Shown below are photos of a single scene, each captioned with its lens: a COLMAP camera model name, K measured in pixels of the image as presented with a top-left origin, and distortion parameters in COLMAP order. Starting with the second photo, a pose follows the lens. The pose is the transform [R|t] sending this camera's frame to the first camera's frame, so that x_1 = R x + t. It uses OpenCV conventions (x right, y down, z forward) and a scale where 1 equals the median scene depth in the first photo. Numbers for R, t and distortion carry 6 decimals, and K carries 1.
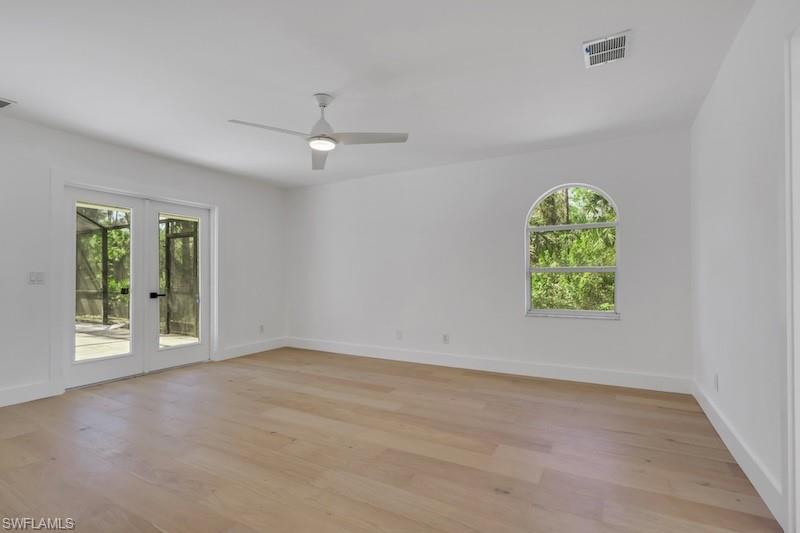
lens RADIAL K [[383.6, 0, 400.5], [0, 383.6, 273.0], [0, 0, 1]] dist [0.000729, -0.000078]
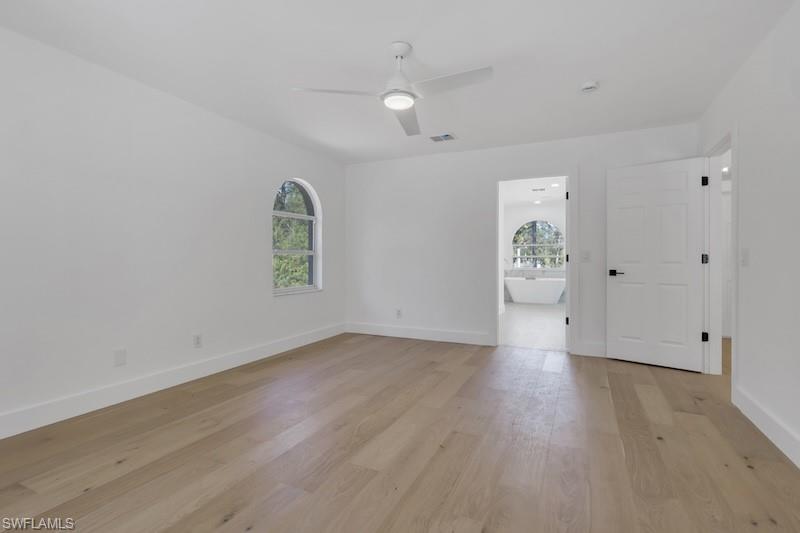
lens RADIAL K [[383.6, 0, 401.6], [0, 383.6, 258.8], [0, 0, 1]] dist [0.000729, -0.000078]
pose [[-0.063254, -0.006324, 0.997977, -0.751443], [-0.017456, 0.999834, 0.005230, -0.004261], [-0.997845, -0.017090, -0.063354, 0.732636]]
